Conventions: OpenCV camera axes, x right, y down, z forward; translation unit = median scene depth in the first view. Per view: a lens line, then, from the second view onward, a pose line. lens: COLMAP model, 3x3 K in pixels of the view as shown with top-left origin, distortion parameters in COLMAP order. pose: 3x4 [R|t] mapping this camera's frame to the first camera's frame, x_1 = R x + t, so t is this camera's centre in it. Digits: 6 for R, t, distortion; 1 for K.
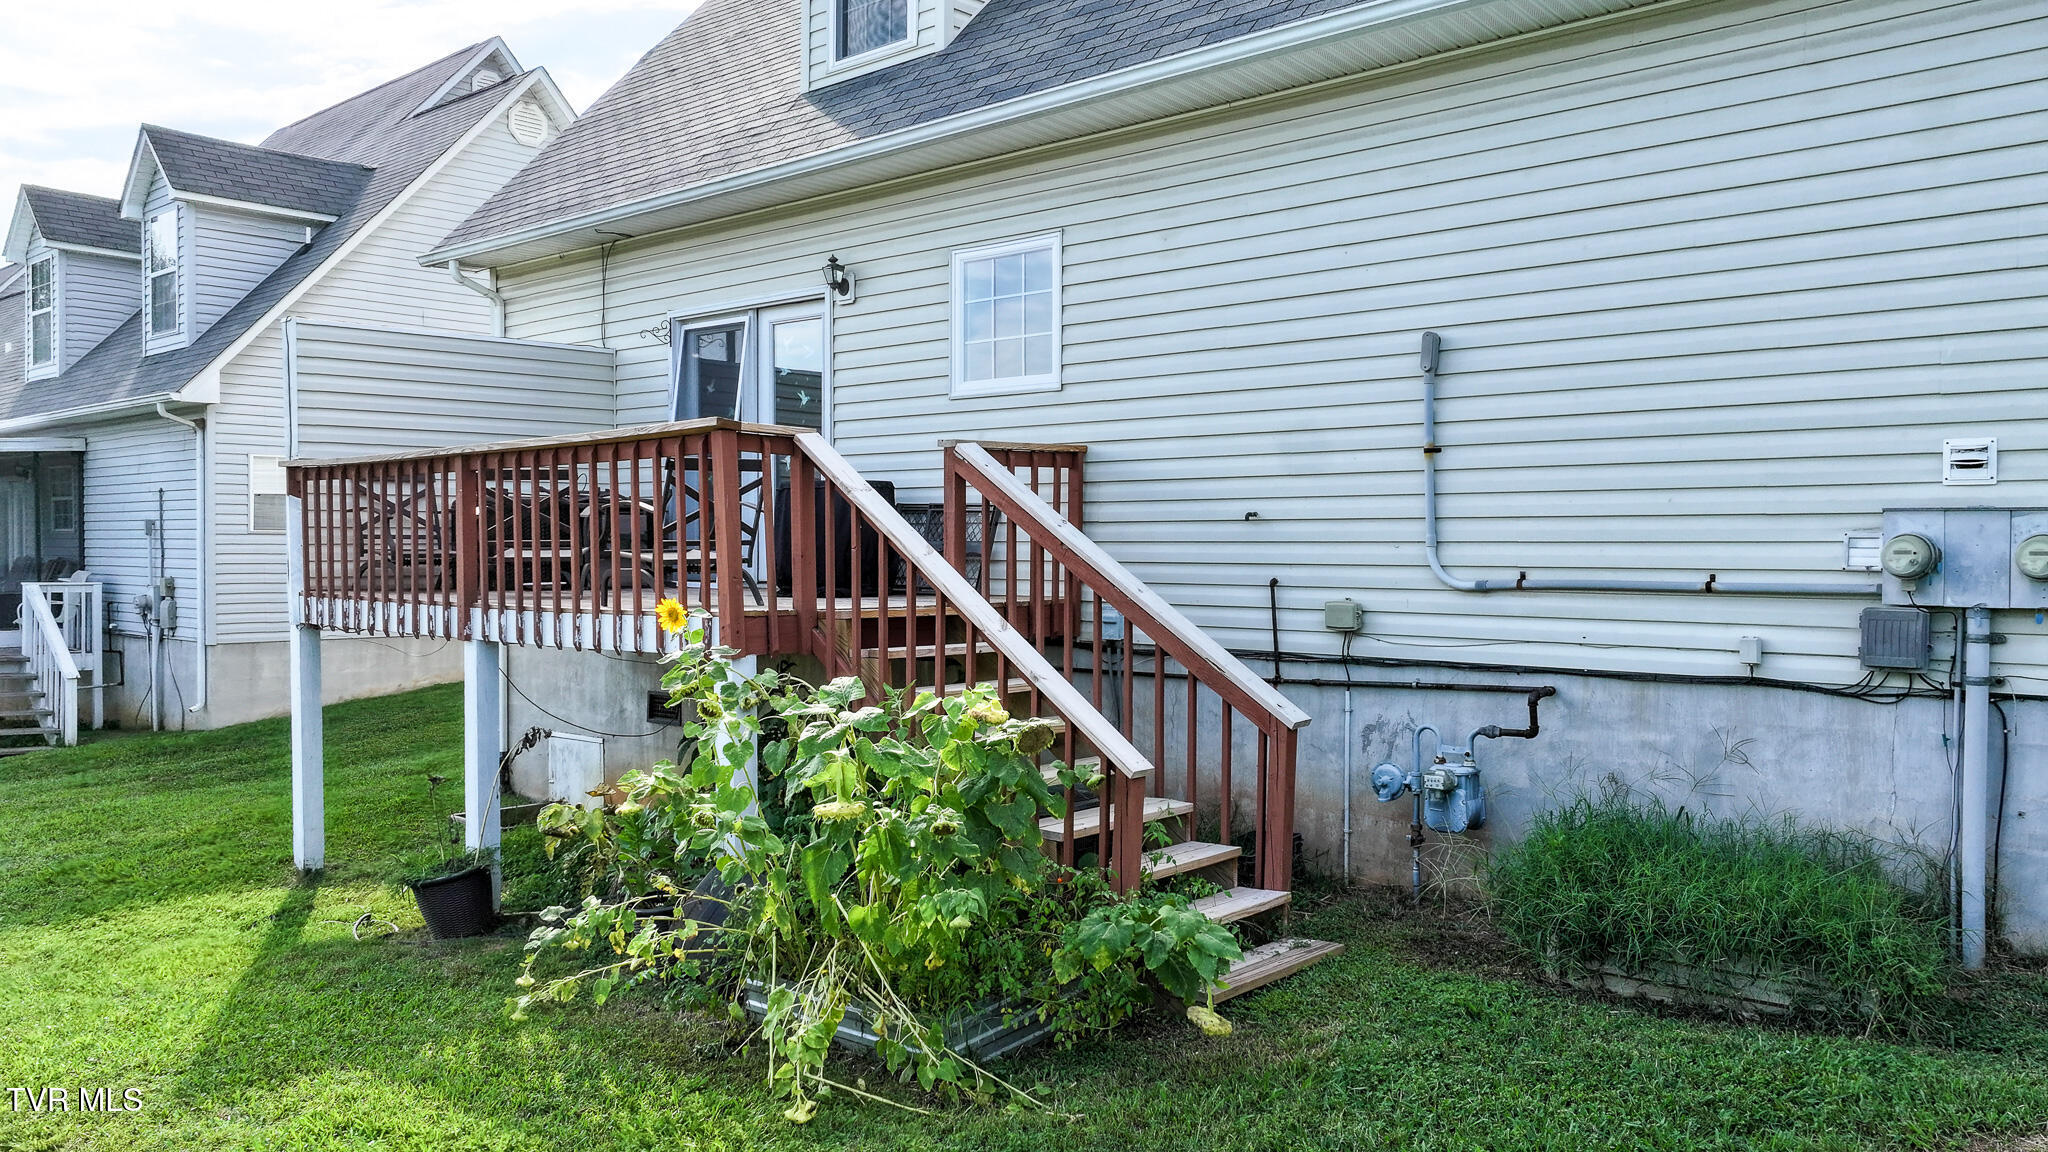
lens RADIAL K [[1490.1, 0, 1024.0], [0, 1490.1, 576.0], [0, 0, 1]] dist [0.003944, 0.007793]
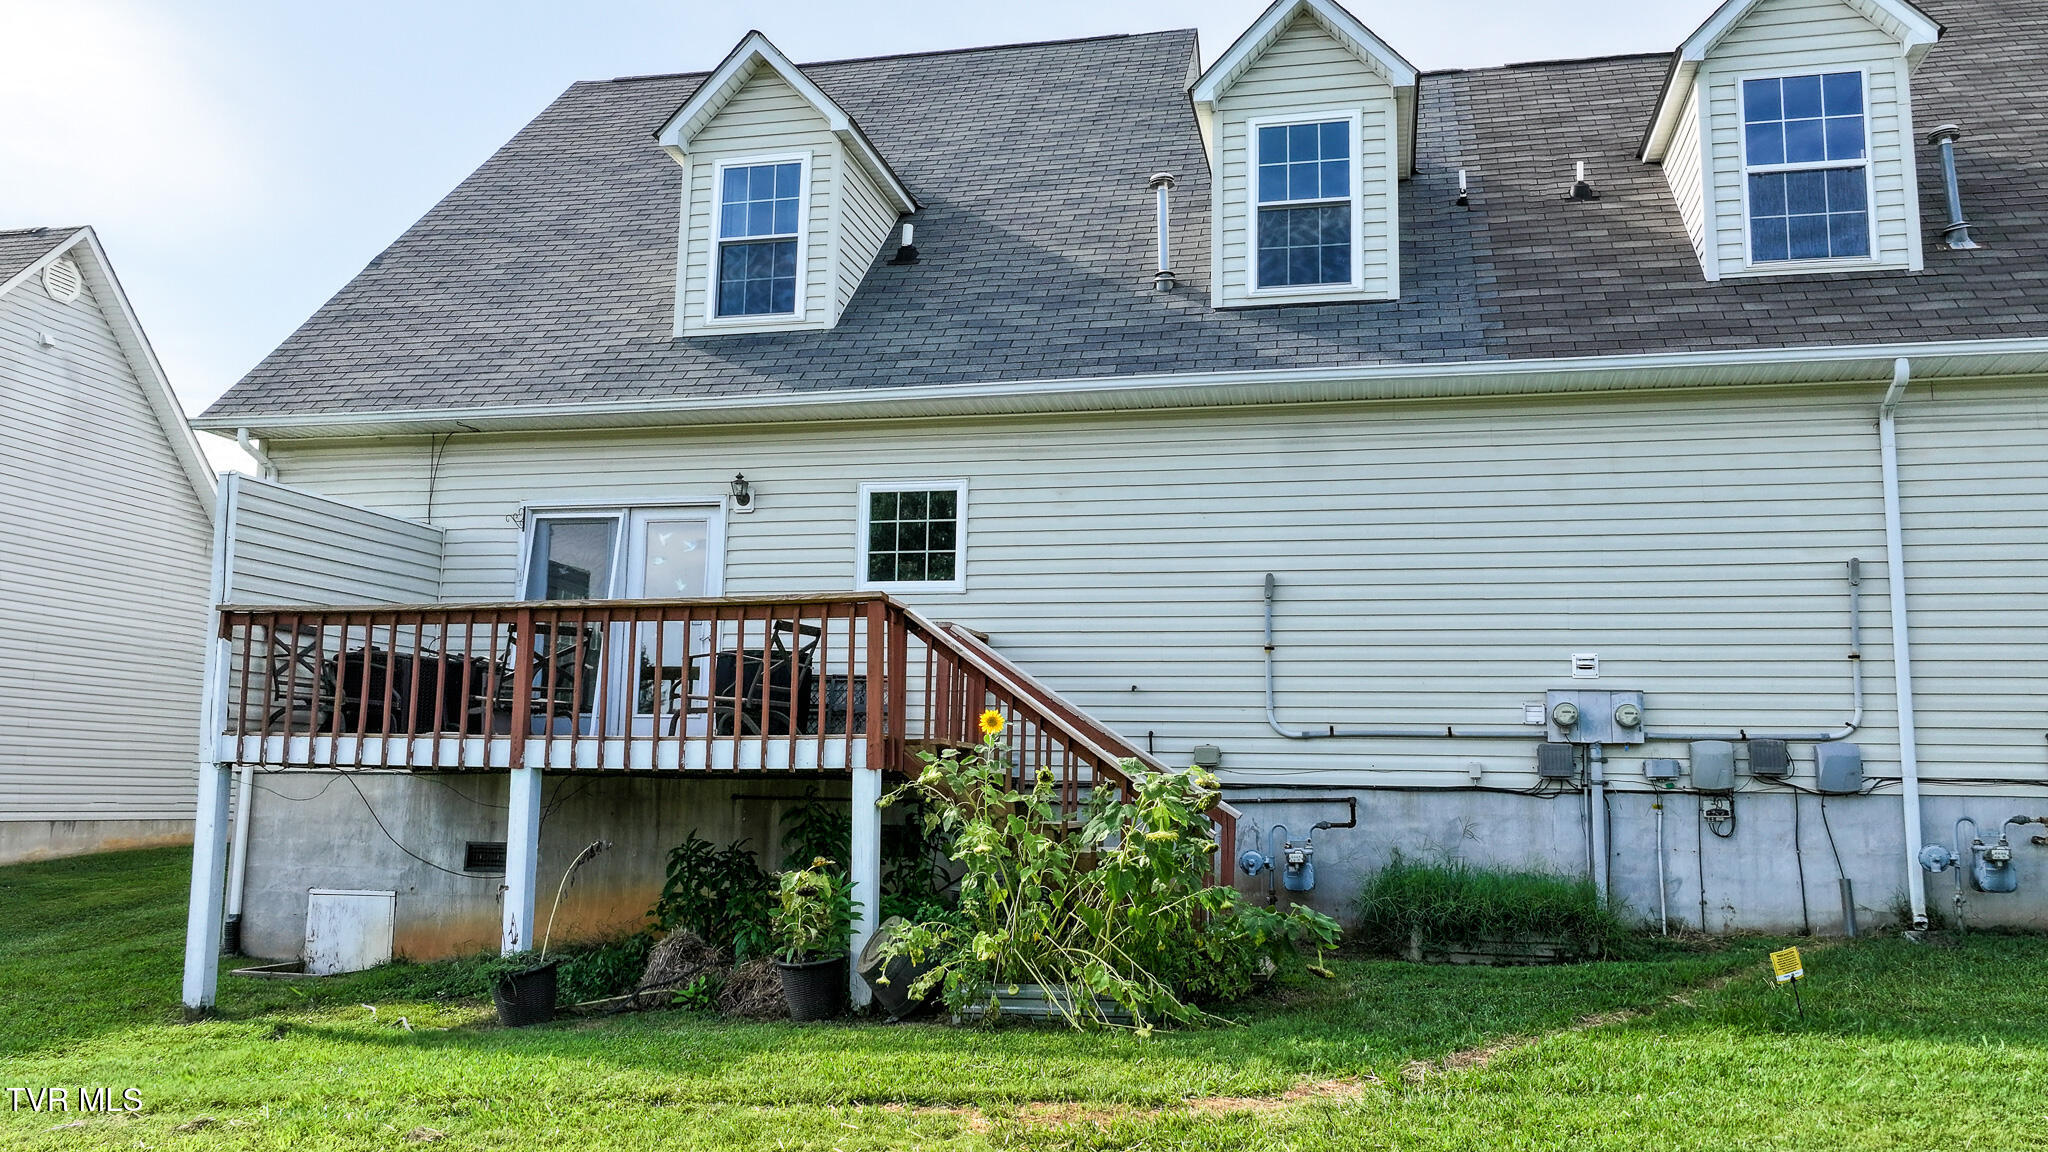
lens RADIAL K [[1441.3, 0, 1023.6], [0, 1441.3, 608.1], [0, 0, 1]] dist [0.011043, 0.002936]
pose [[0.883838, 0.074353, 0.461846, -0.654597], [-0.008780, 0.989751, -0.142537, 0.091615], [-0.467710, 0.121924, 0.875432, -0.206995]]
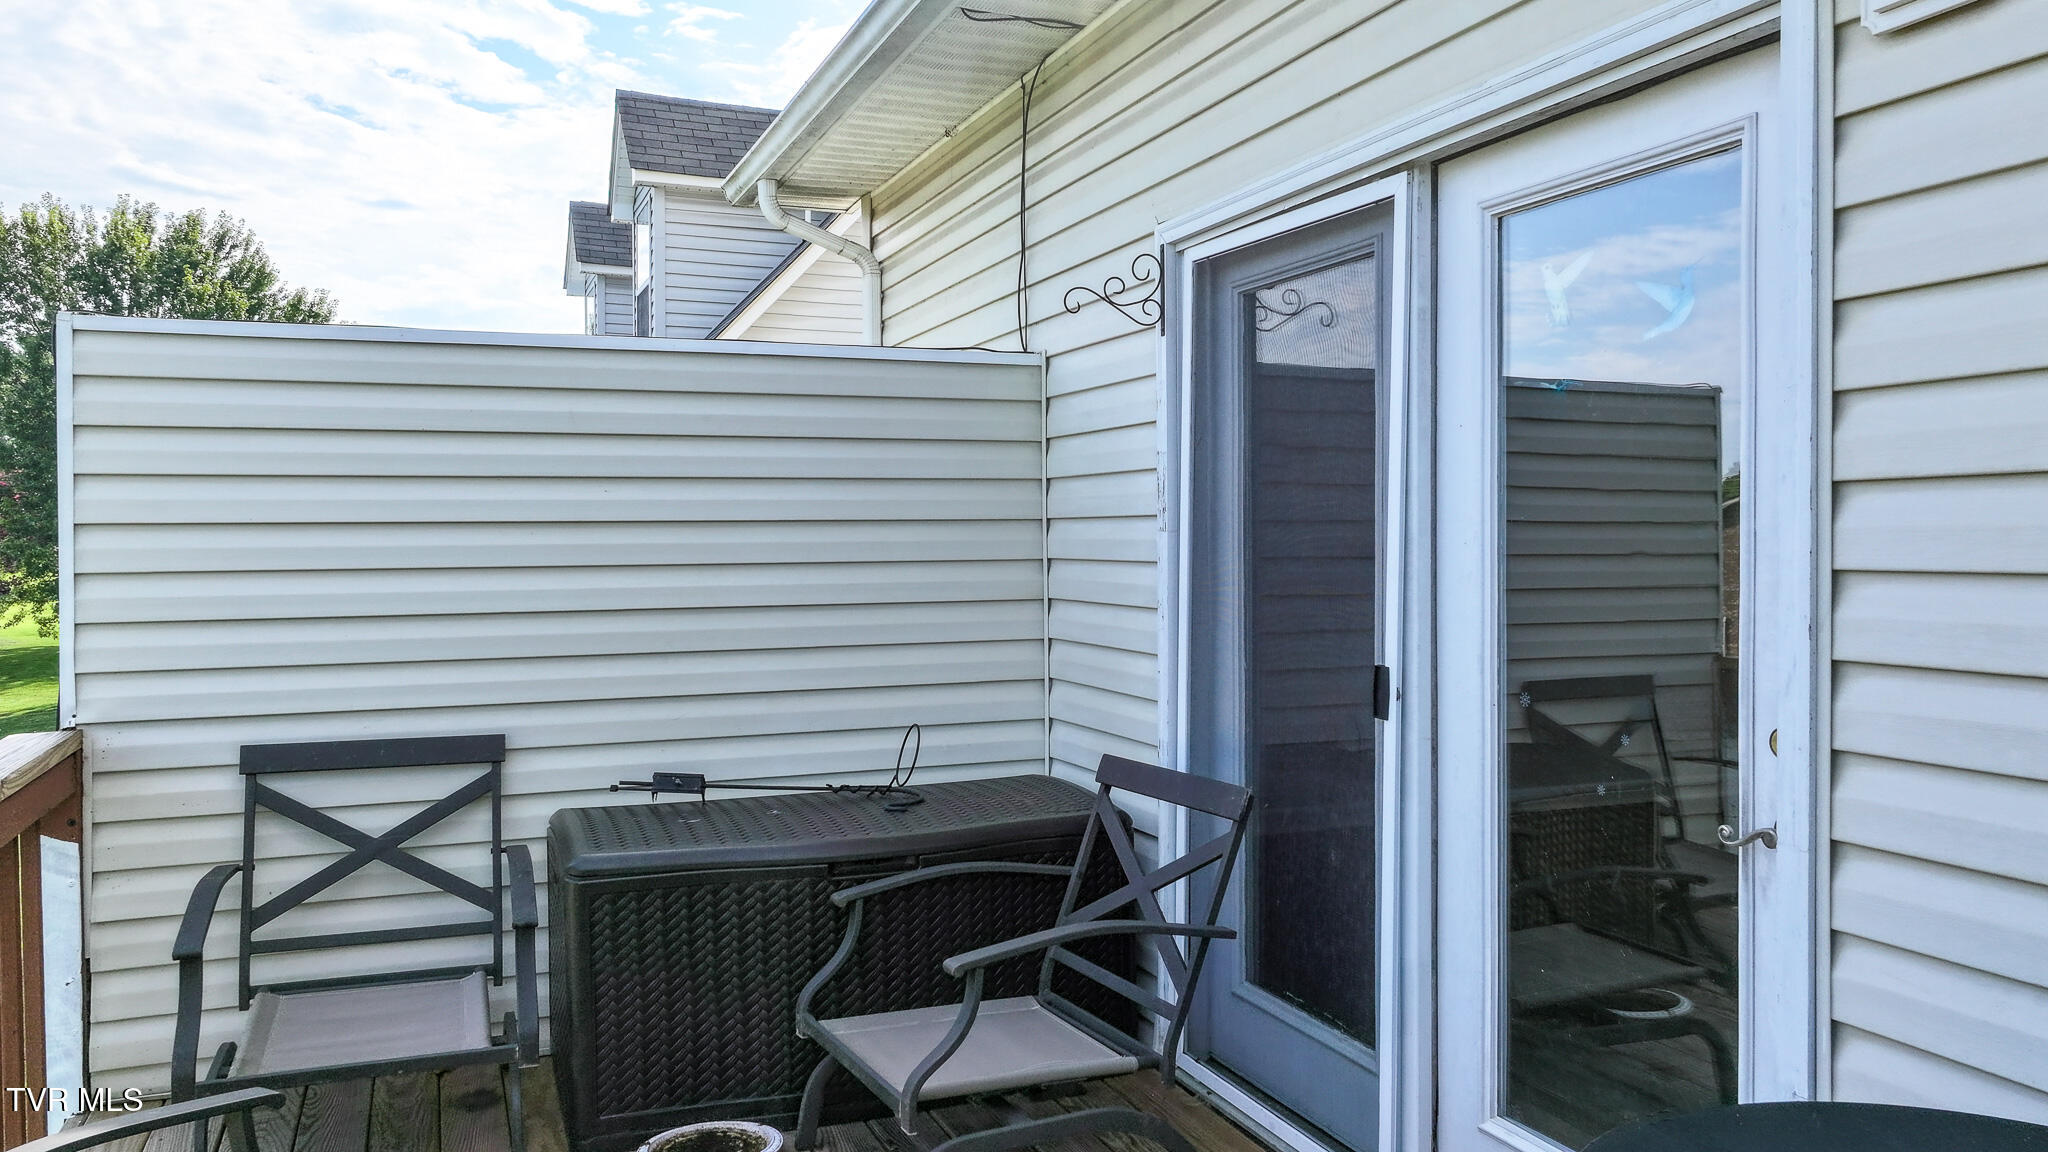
lens RADIAL K [[1490.1, 0, 1024.0], [0, 1490.1, 576.0], [0, 0, 1]] dist [0.003944, 0.007793]
pose [[0.890578, -0.001744, -0.454826, -0.192609], [0.004018, 0.999984, 0.004034, -0.168595], [0.454812, -0.005420, 0.890571, 1.138025]]
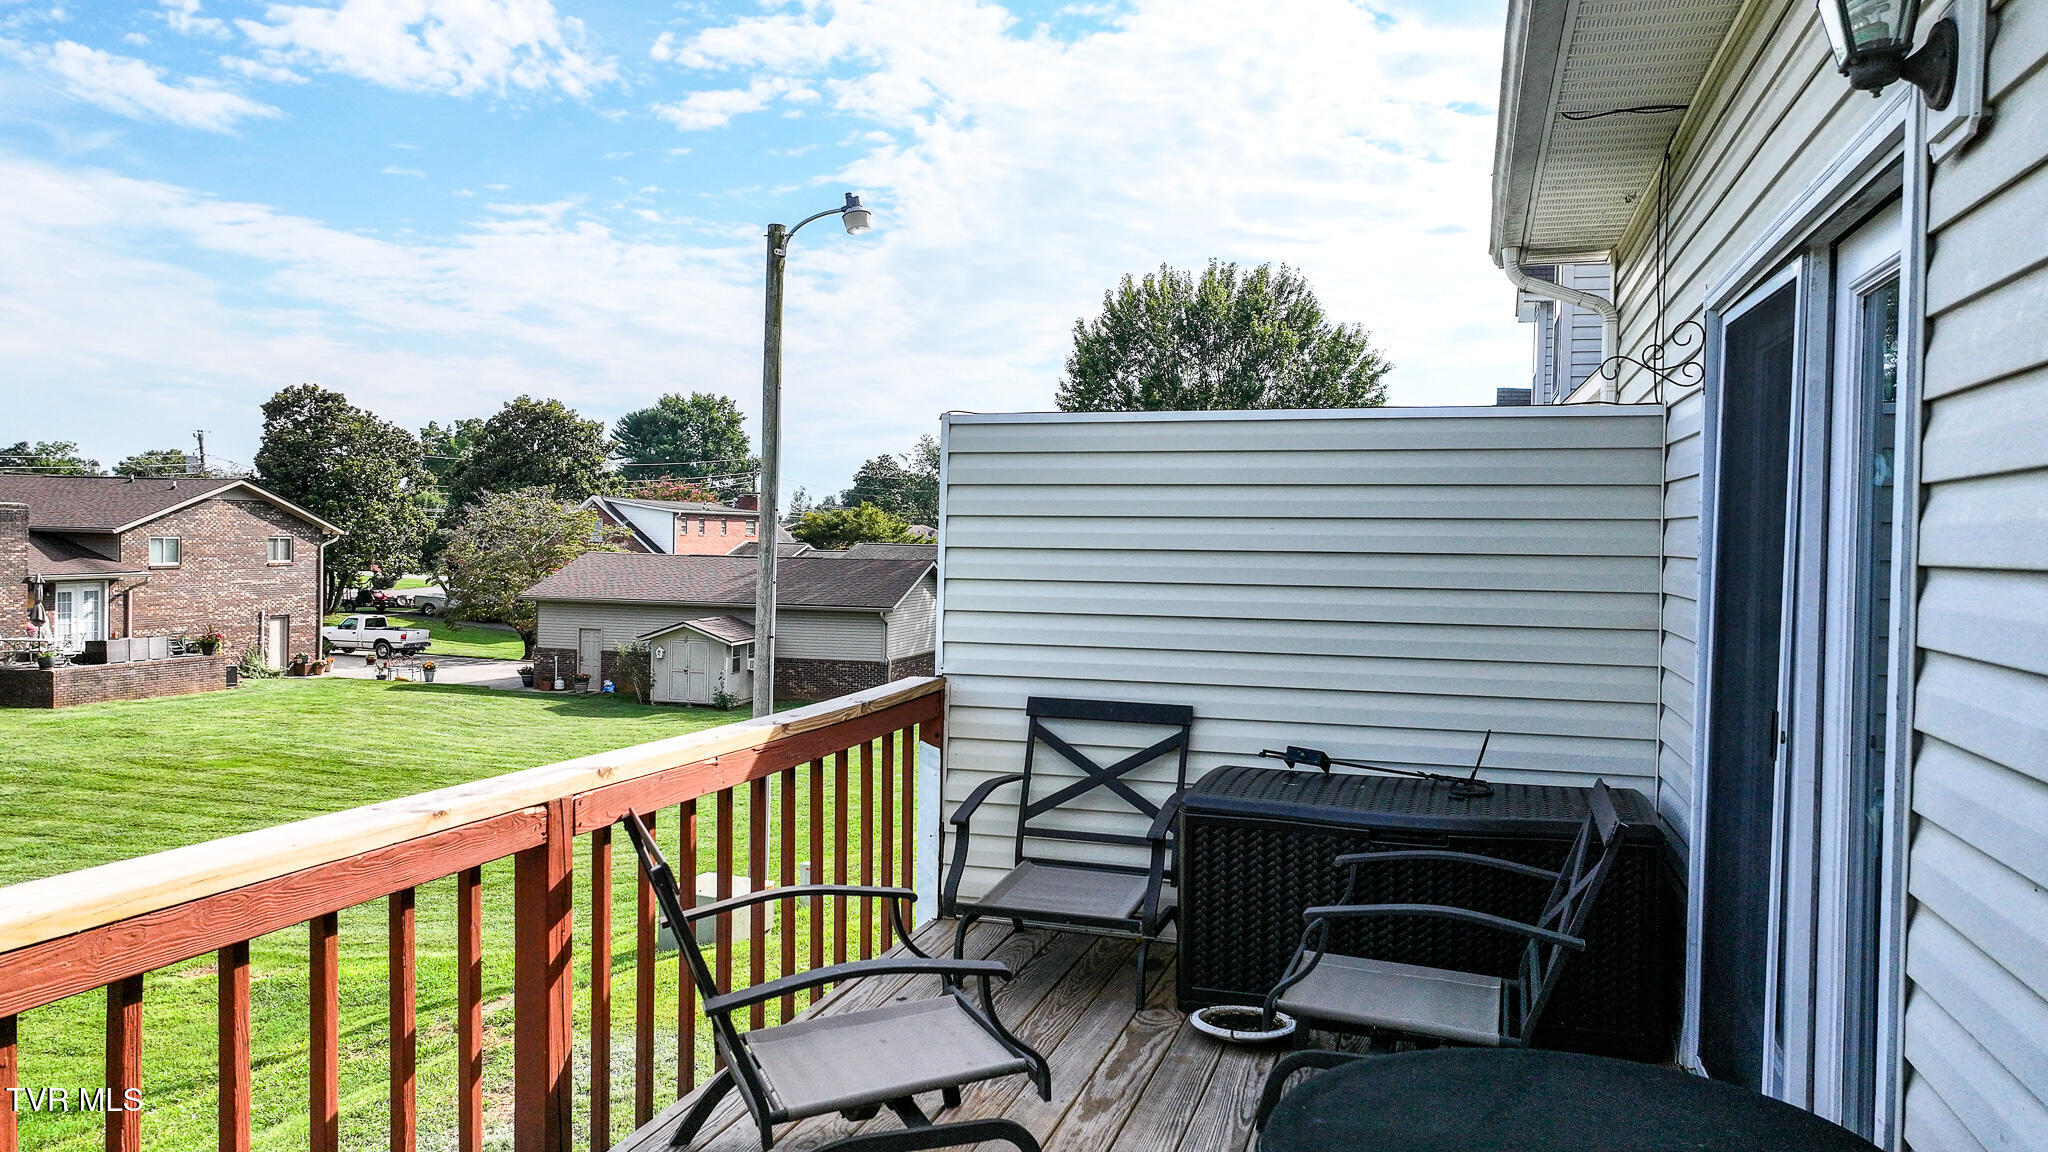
lens RADIAL K [[1426.2, 0, 1024.0], [0, 1426.2, 576.0], [0, 0, 1]] dist [0.003120, 0.000101]
pose [[0.408279, 0.022541, -0.912579, 0.013695], [-0.029705, 0.999494, 0.011399, -0.180281], [0.912374, 0.022454, 0.408742, 1.170424]]
